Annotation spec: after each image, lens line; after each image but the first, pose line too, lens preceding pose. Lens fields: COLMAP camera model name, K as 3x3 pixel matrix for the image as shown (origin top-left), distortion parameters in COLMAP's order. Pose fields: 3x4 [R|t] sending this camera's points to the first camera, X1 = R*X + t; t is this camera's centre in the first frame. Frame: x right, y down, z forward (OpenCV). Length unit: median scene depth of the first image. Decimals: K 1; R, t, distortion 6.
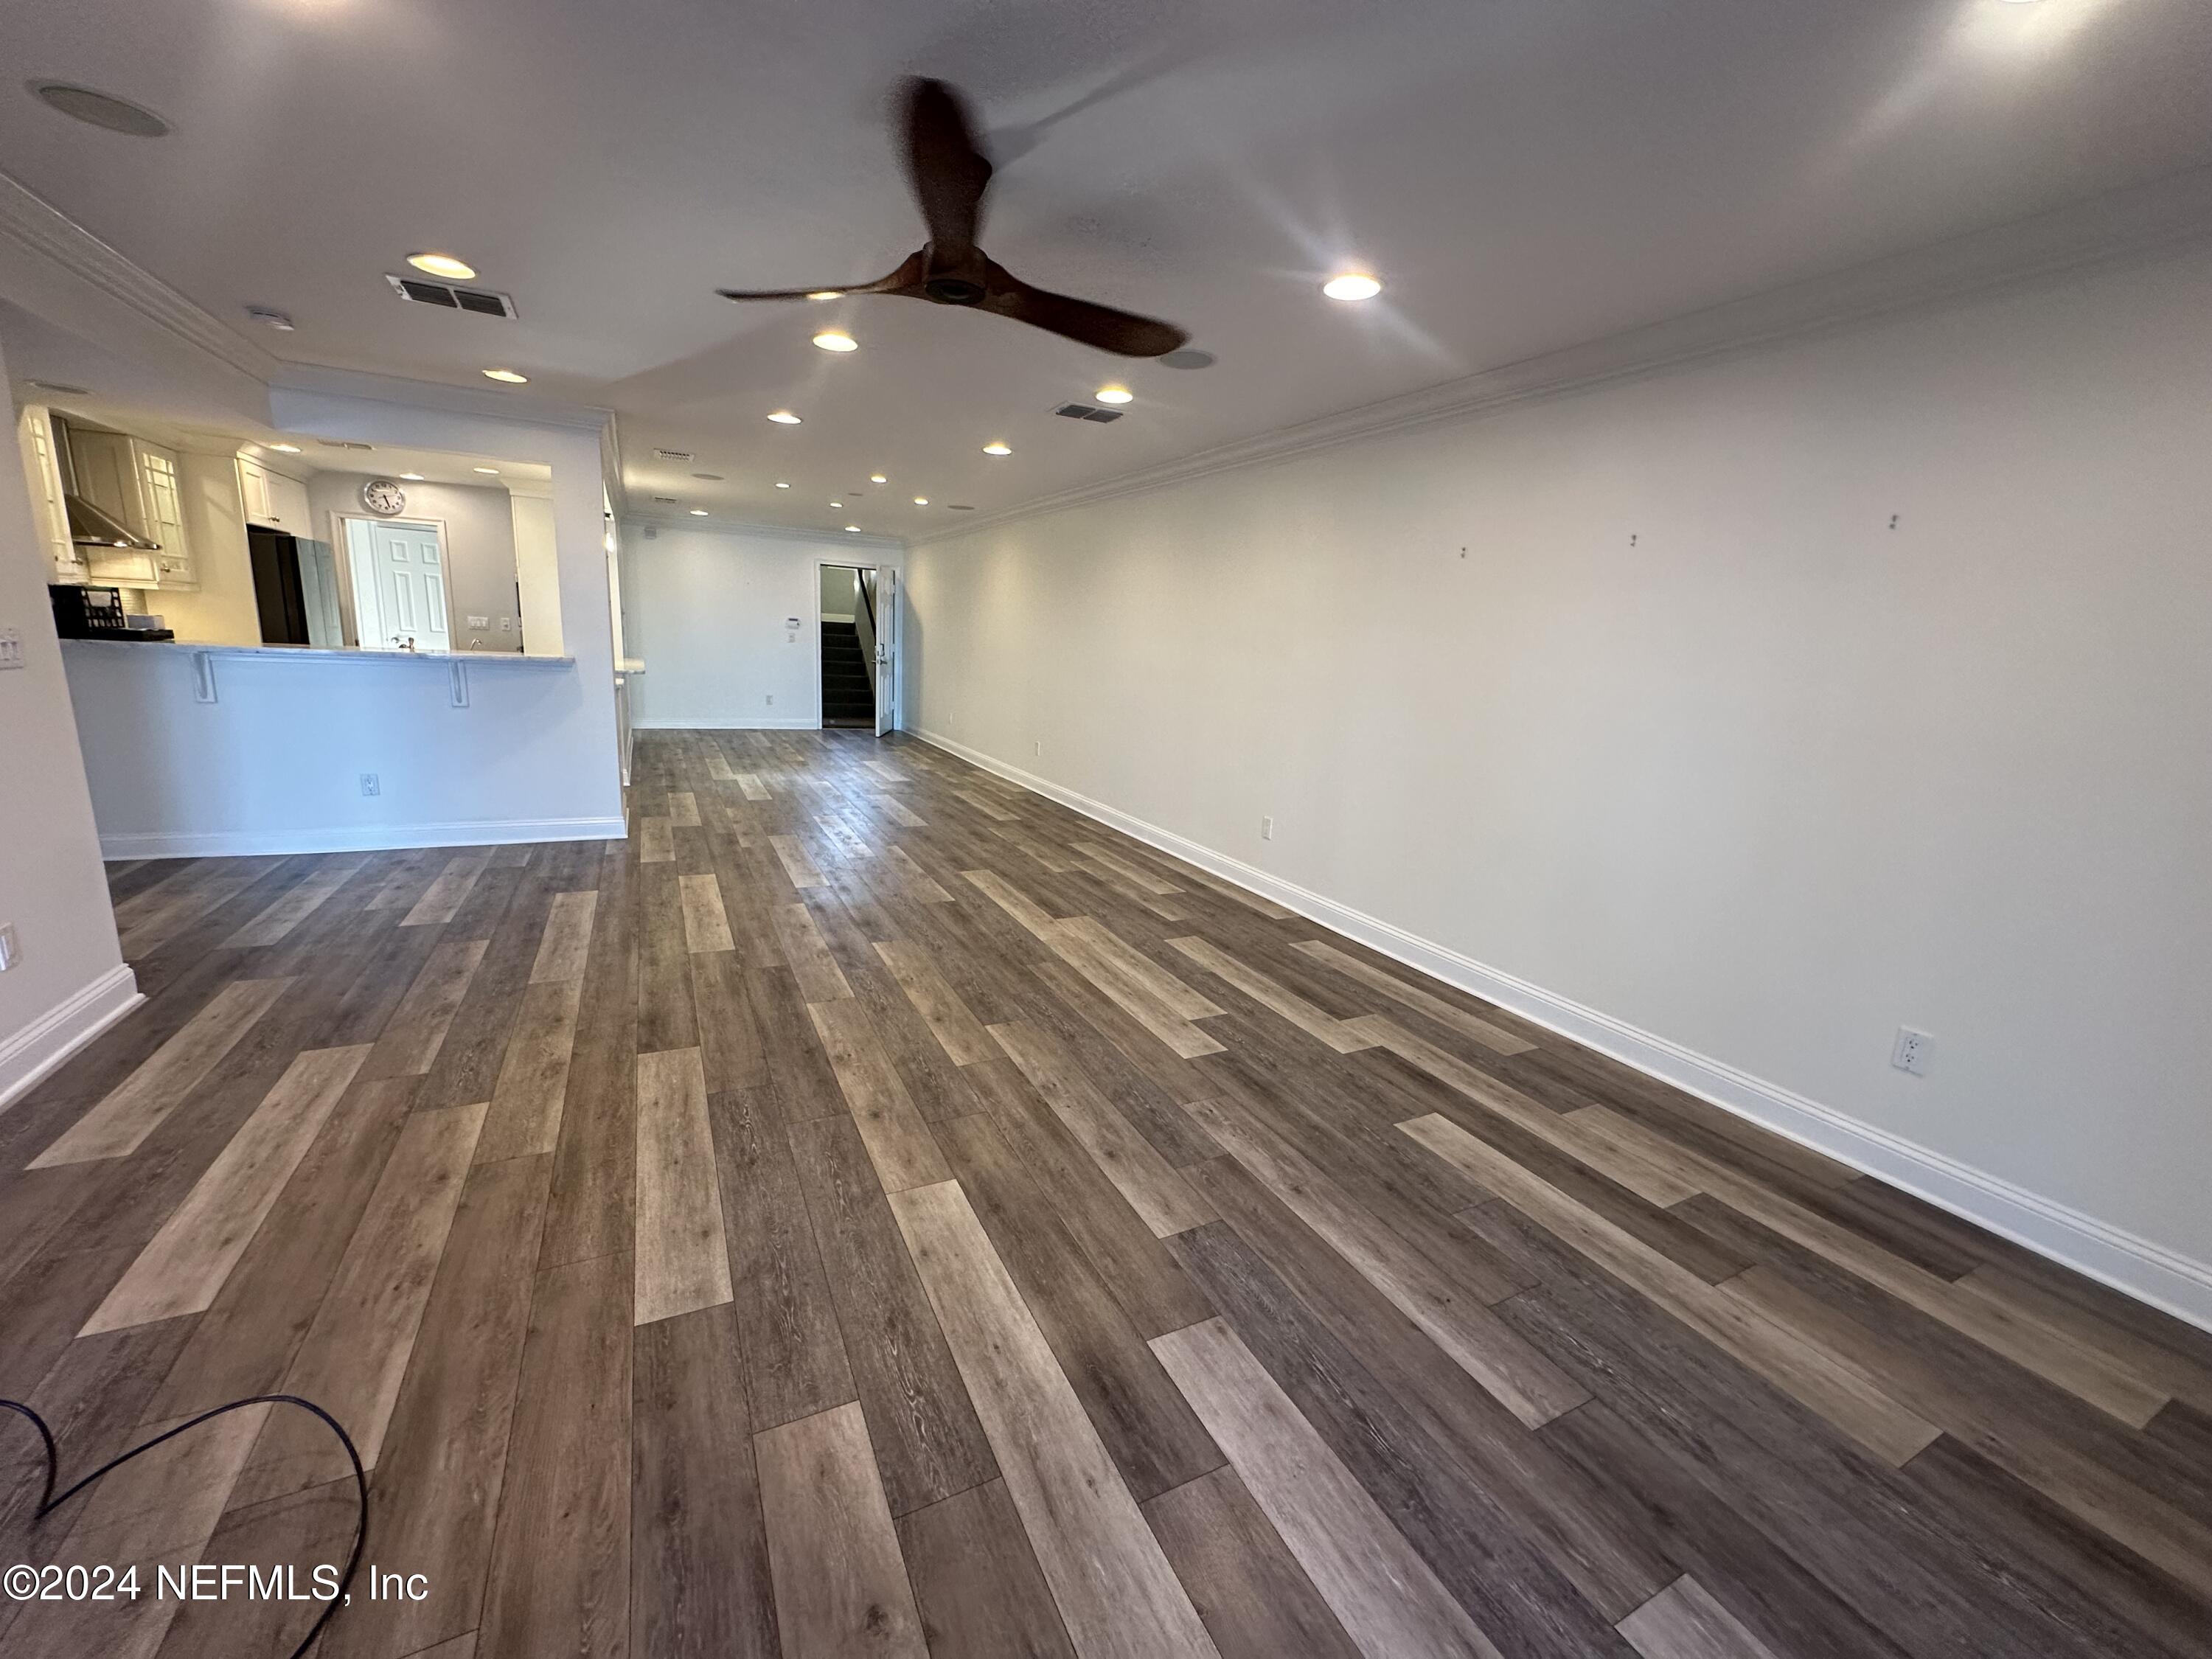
lens RADIAL K [[883.5, 0, 1102.9], [0, 883.5, 821.5], [0, 0, 1]] dist [-0.004560, 0.001077]
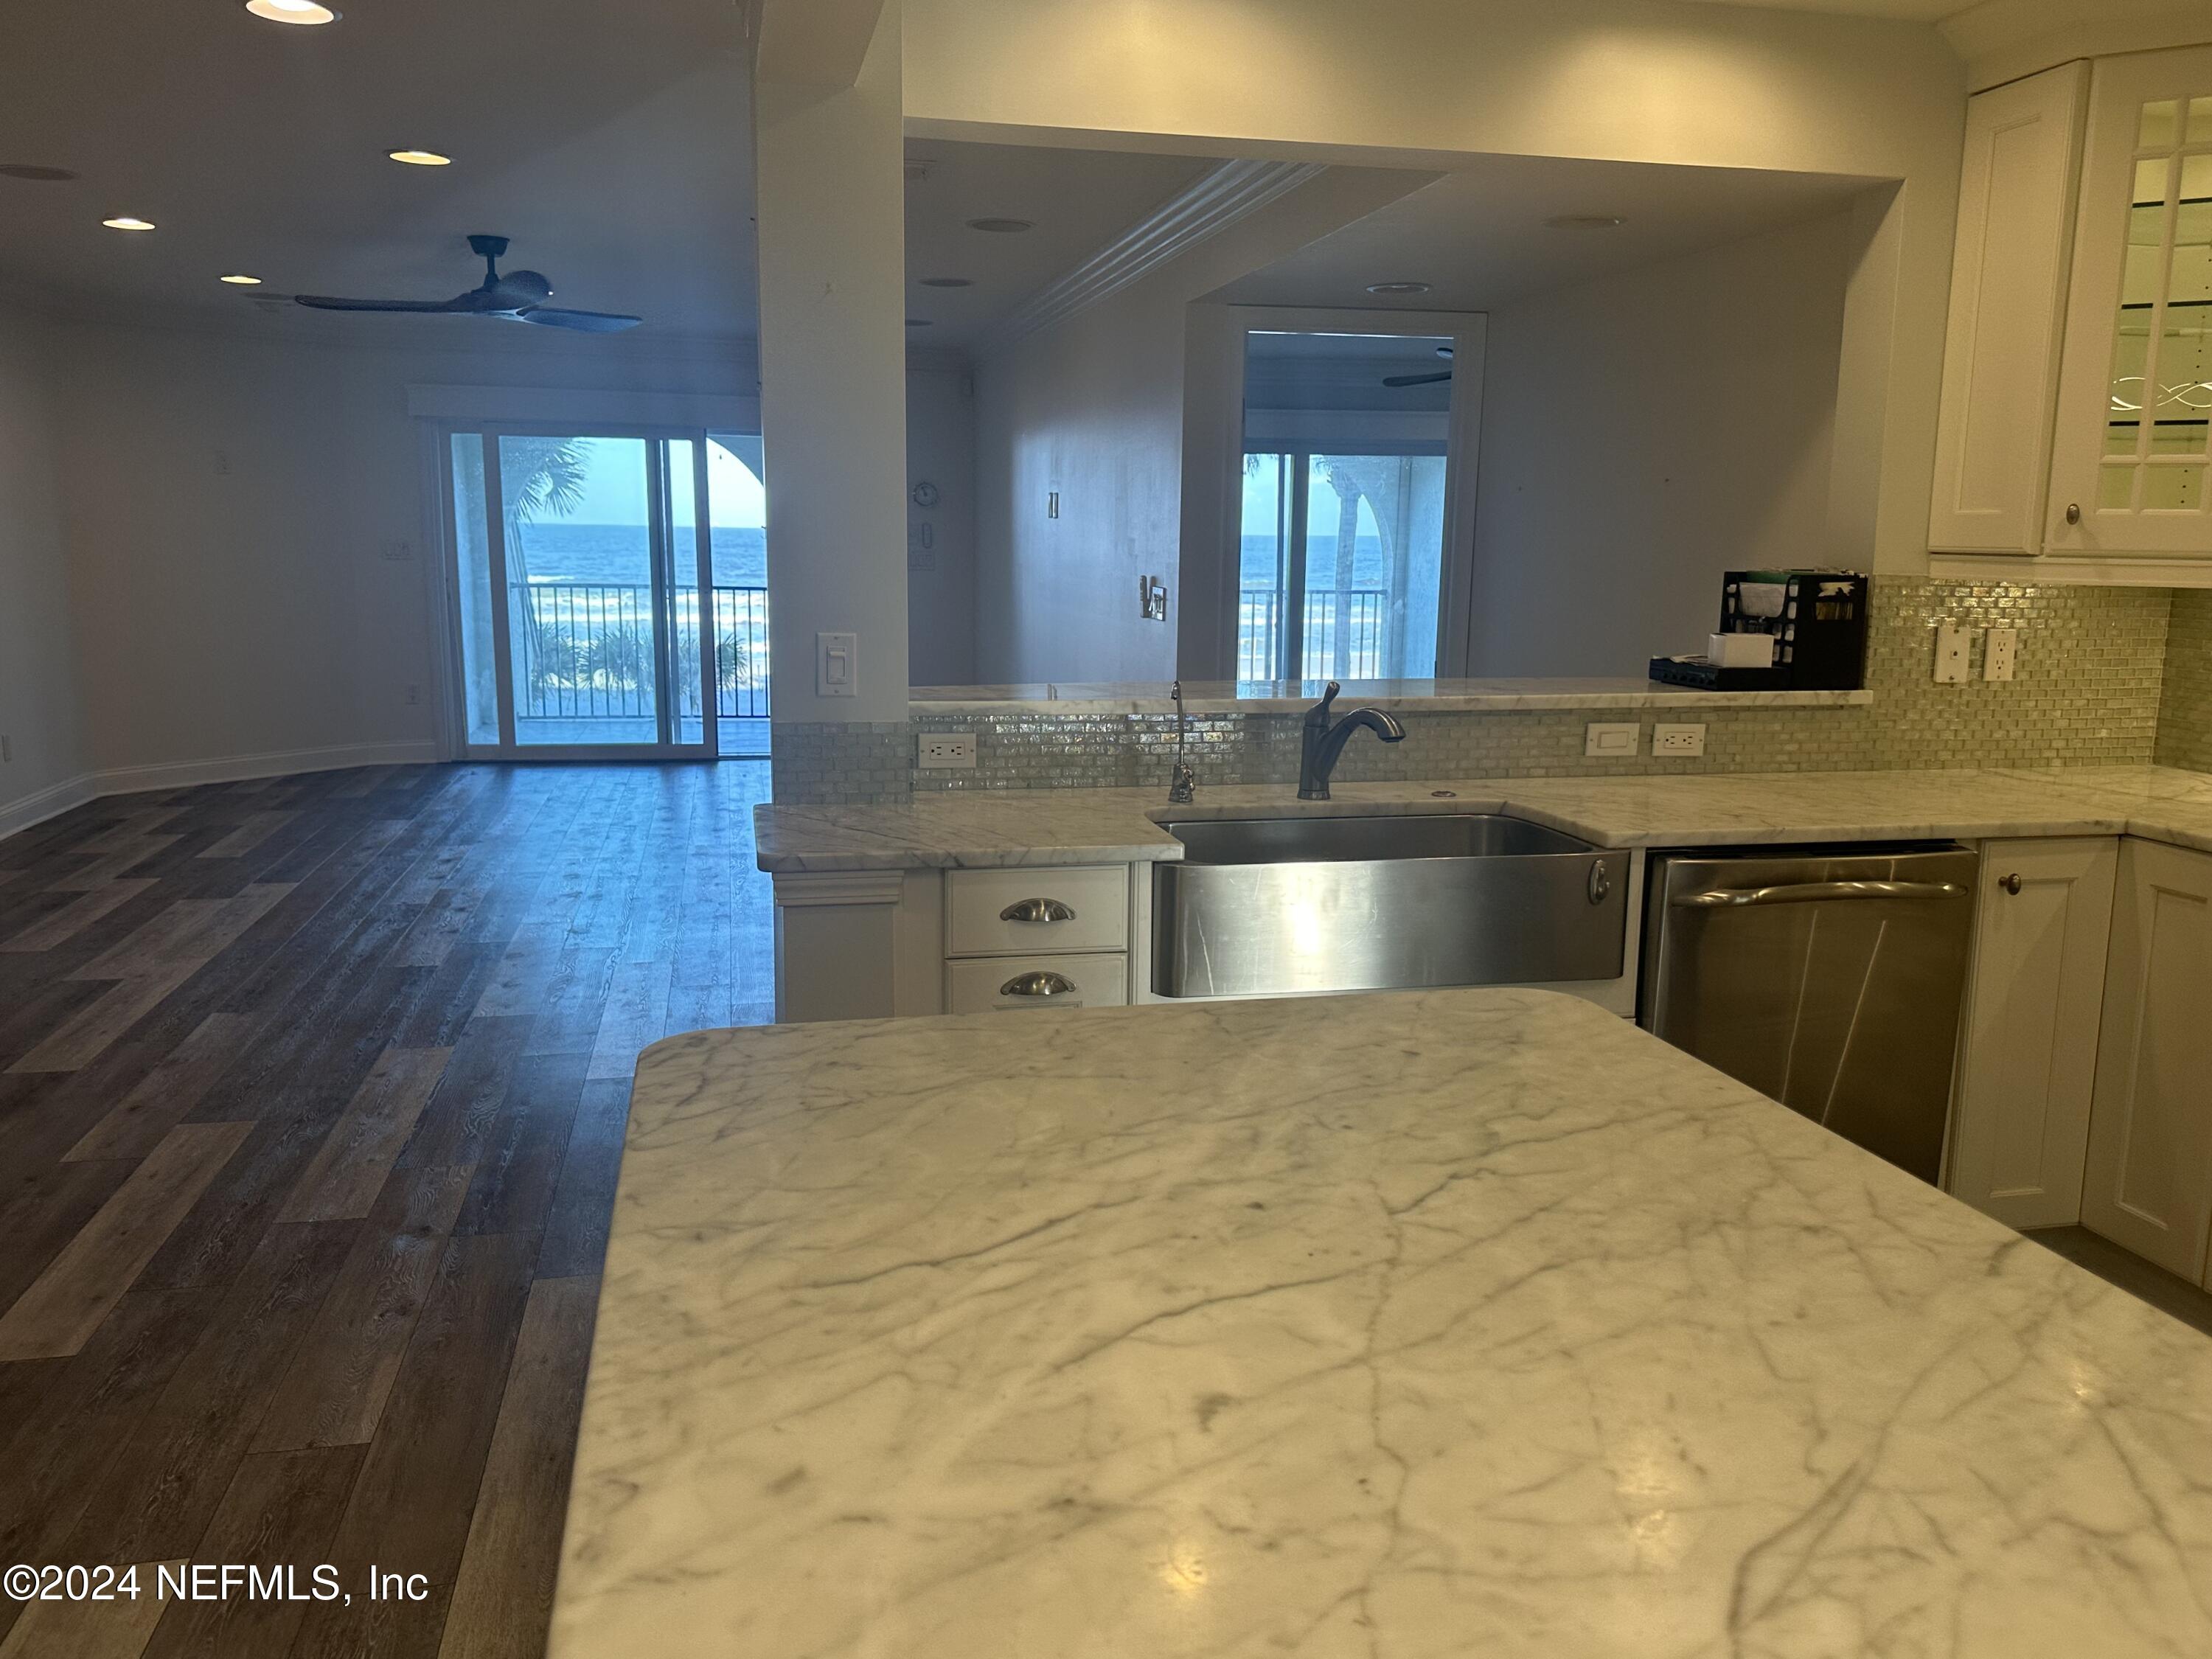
lens RADIAL K [[1737.1, 0, 1104.7], [0, 1737.1, 837.8], [0, 0, 1]] dist [0.037087, -0.047342]
pose [[-0.964312, -0.112256, 0.239794, -0.676287], [-0.013750, 0.925683, 0.378050, -0.309096], [-0.264412, 0.361261, -0.894191, 1.262464]]
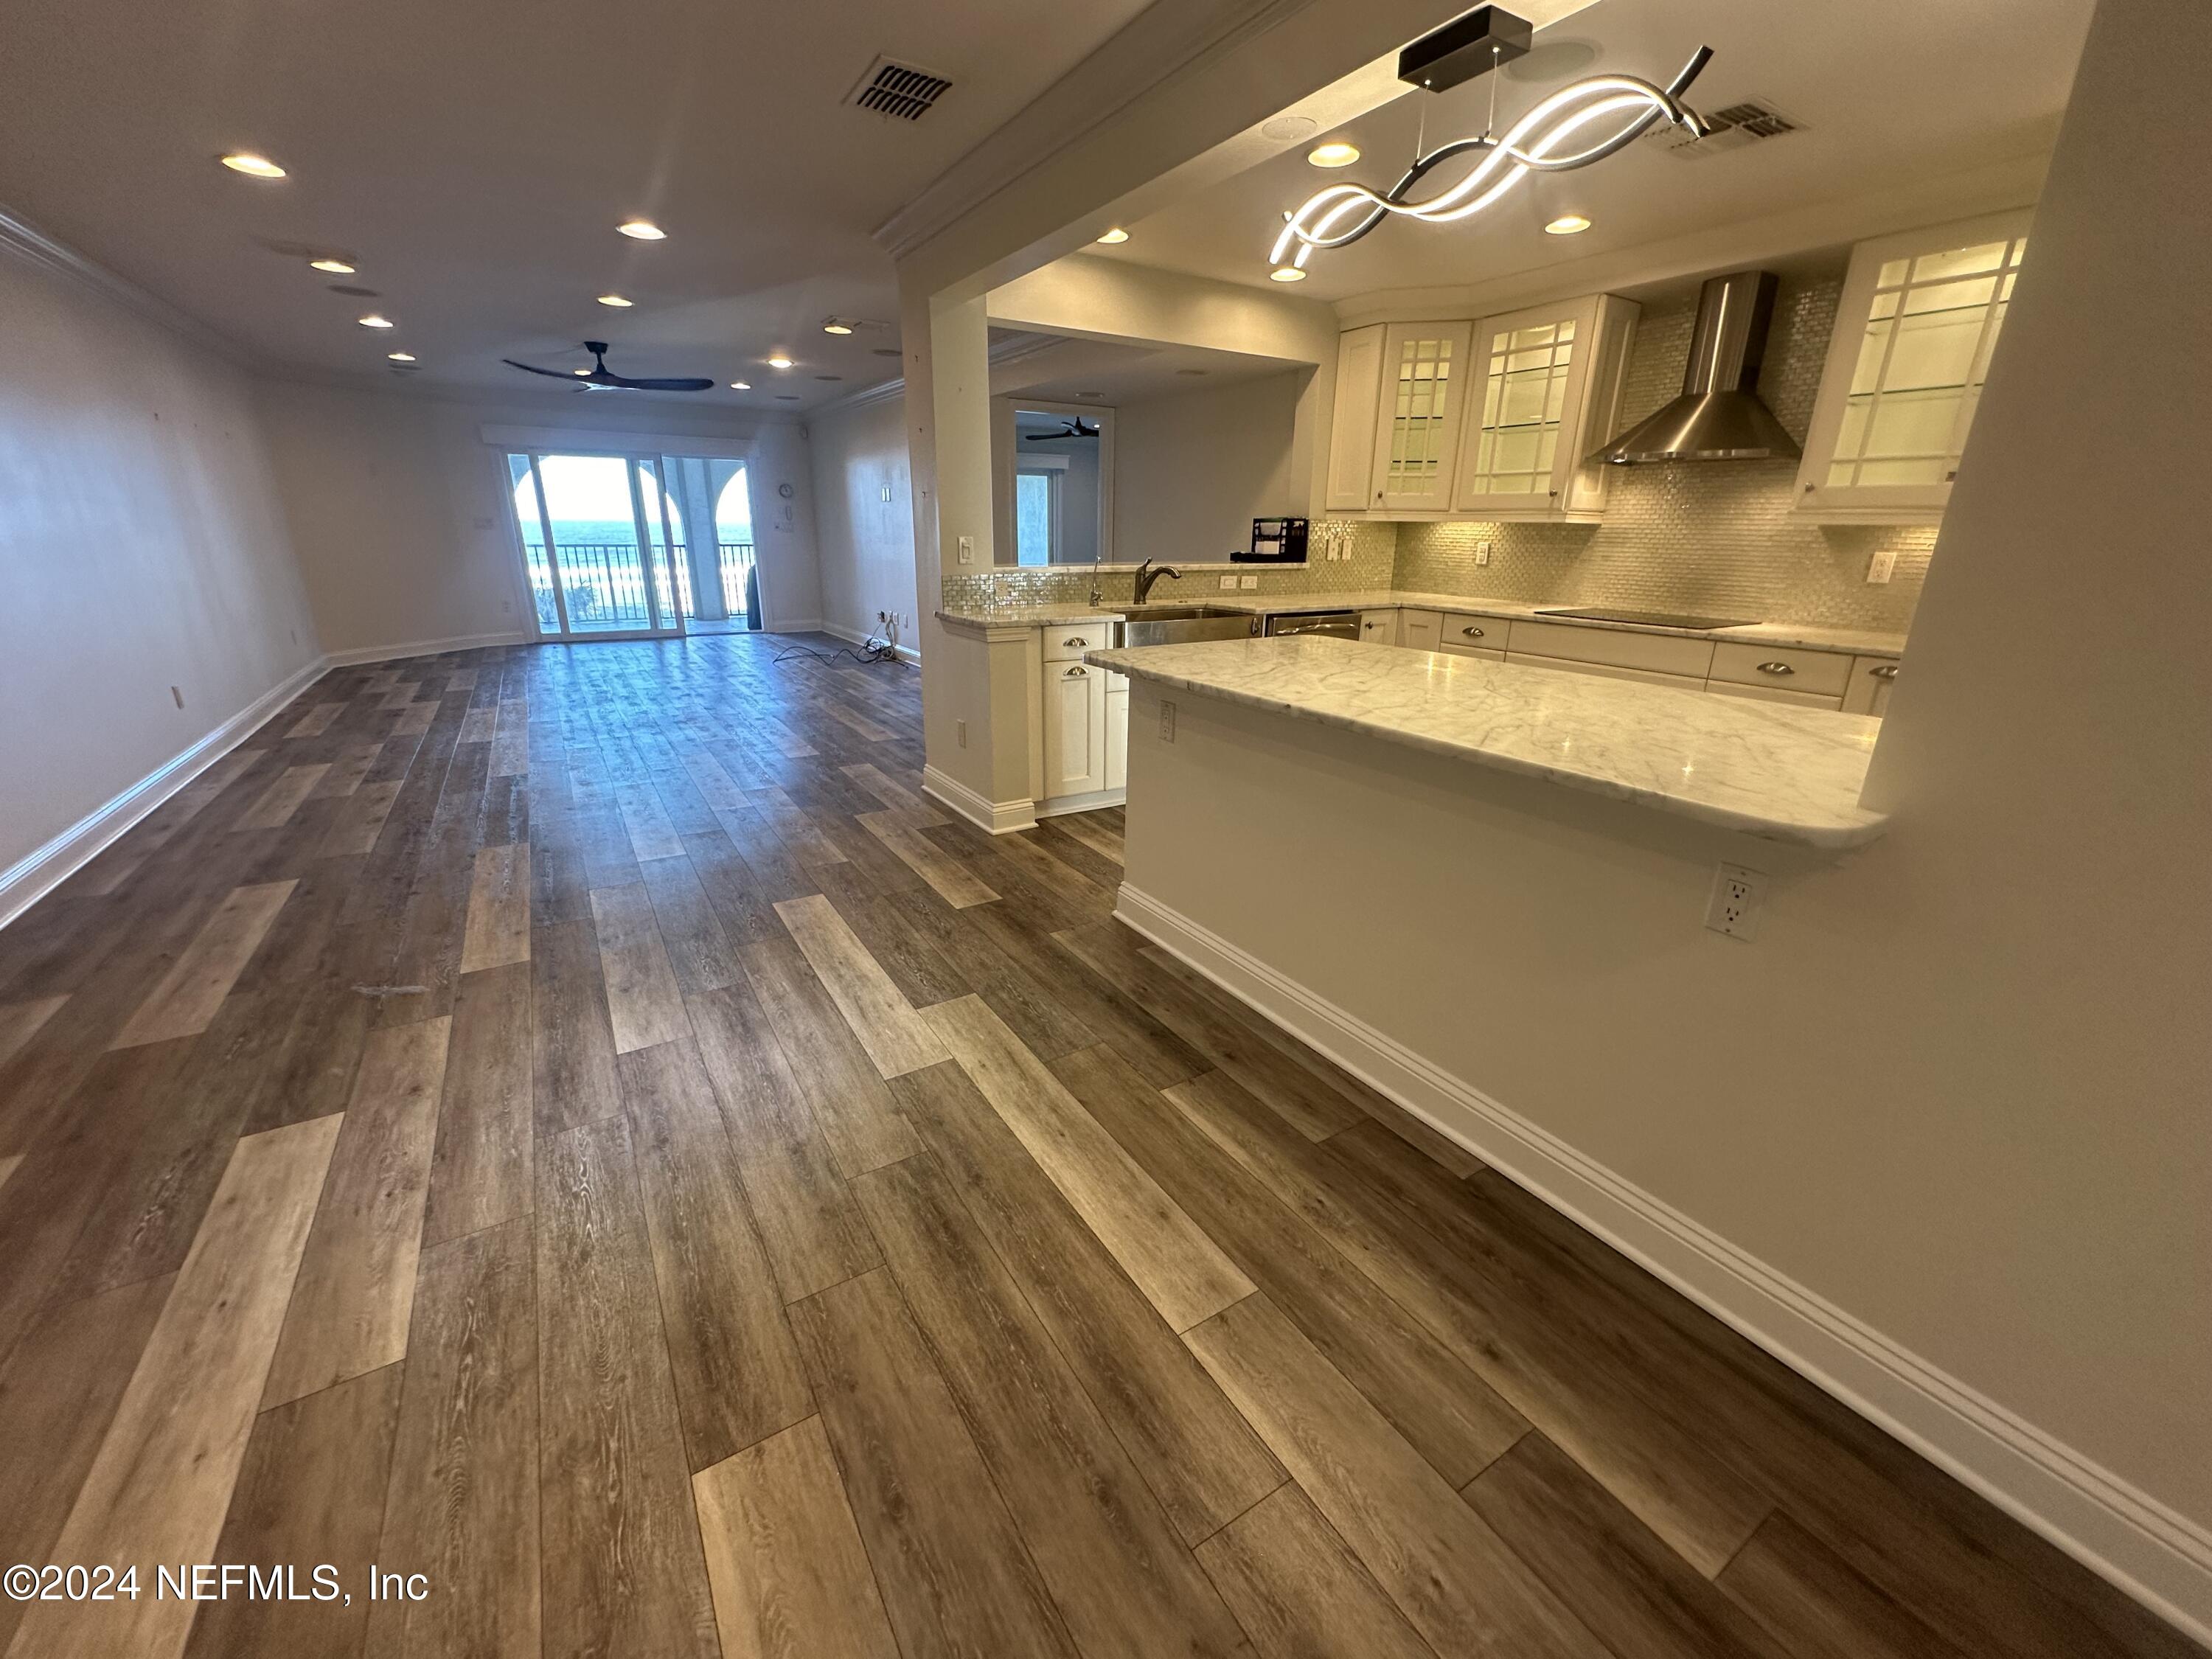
lens RADIAL K [[883.5, 0, 1106.8], [0, 883.5, 826.0], [0, 0, 1]] dist [-0.004560, 0.001077]
pose [[-0.994059, -0.038739, -0.101719, -0.523087], [-0.084906, 0.860719, 0.501950, -0.319306], [0.068106, 0.507604, -0.858894, 1.453812]]
